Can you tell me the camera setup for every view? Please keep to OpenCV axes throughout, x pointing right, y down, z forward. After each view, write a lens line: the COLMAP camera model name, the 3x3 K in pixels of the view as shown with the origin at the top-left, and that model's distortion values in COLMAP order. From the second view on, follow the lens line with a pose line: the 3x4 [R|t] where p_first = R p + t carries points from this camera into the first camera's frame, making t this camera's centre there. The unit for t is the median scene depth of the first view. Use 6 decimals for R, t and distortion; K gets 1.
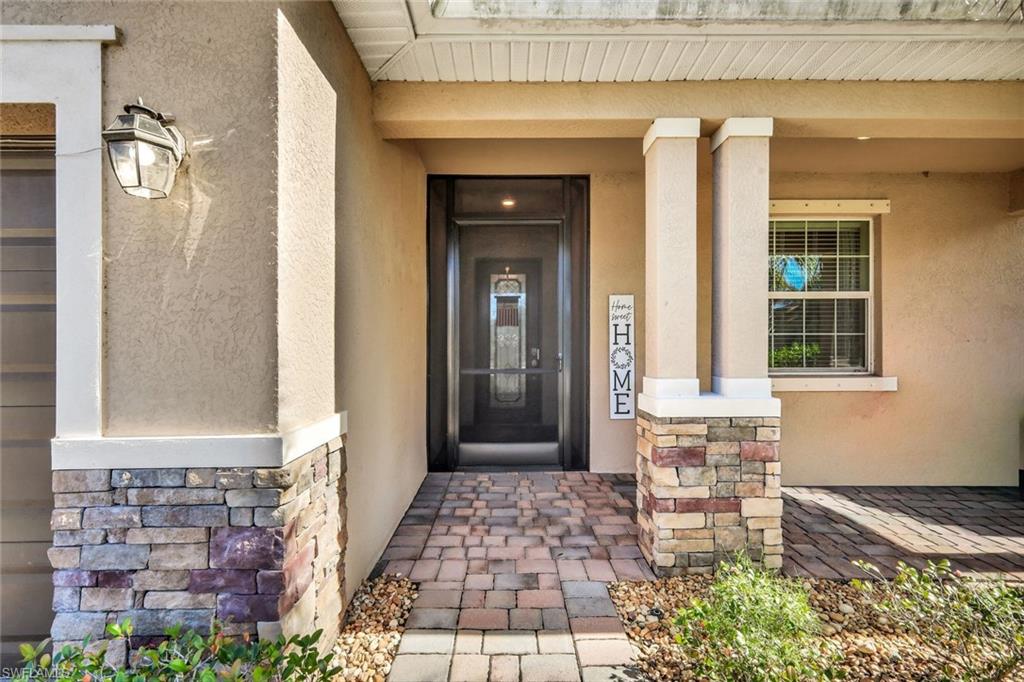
lens RADIAL K [[452.6, 0, 507.0], [0, 452.6, 342.4], [0, 0, 1]] dist [0.005241, -0.000357]
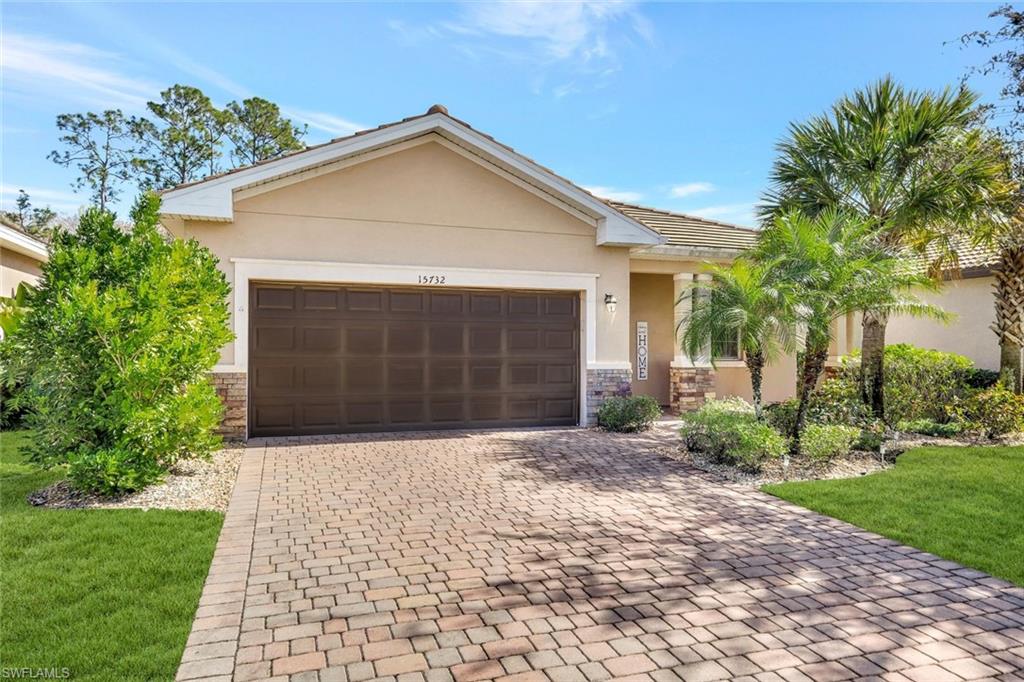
lens RADIAL K [[679.4, 0, 510.4], [0, 679.4, 331.3], [0, 0, 1]] dist [-0.007817, 0.002048]
pose [[0.941922, 0.021806, 0.335124, -2.348750], [-0.014442, 0.999597, -0.024452, 0.045091], [-0.335522, 0.018192, 0.941857, -3.013346]]
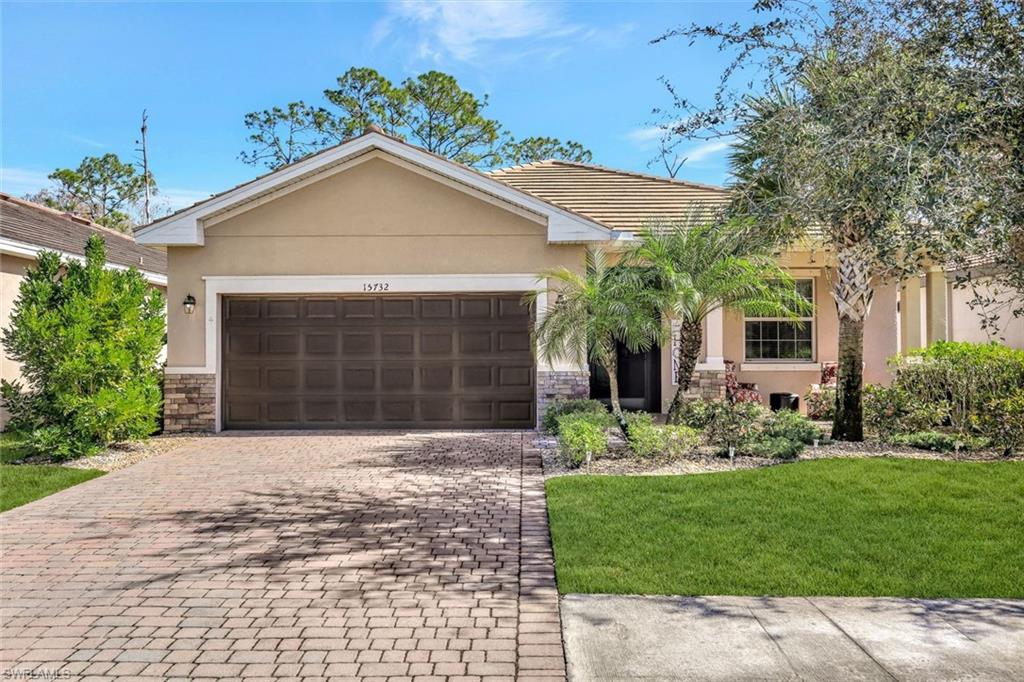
lens RADIAL K [[868.9, 0, 513.1], [0, 868.9, 345.0], [0, 0, 1]] dist [-0.043986, 0.017290]
pose [[0.999989, 0.004517, -0.001349, -0.720724], [-0.004522, 0.999983, -0.003548, 0.029661], [0.001333, 0.003554, 0.999993, -4.403051]]
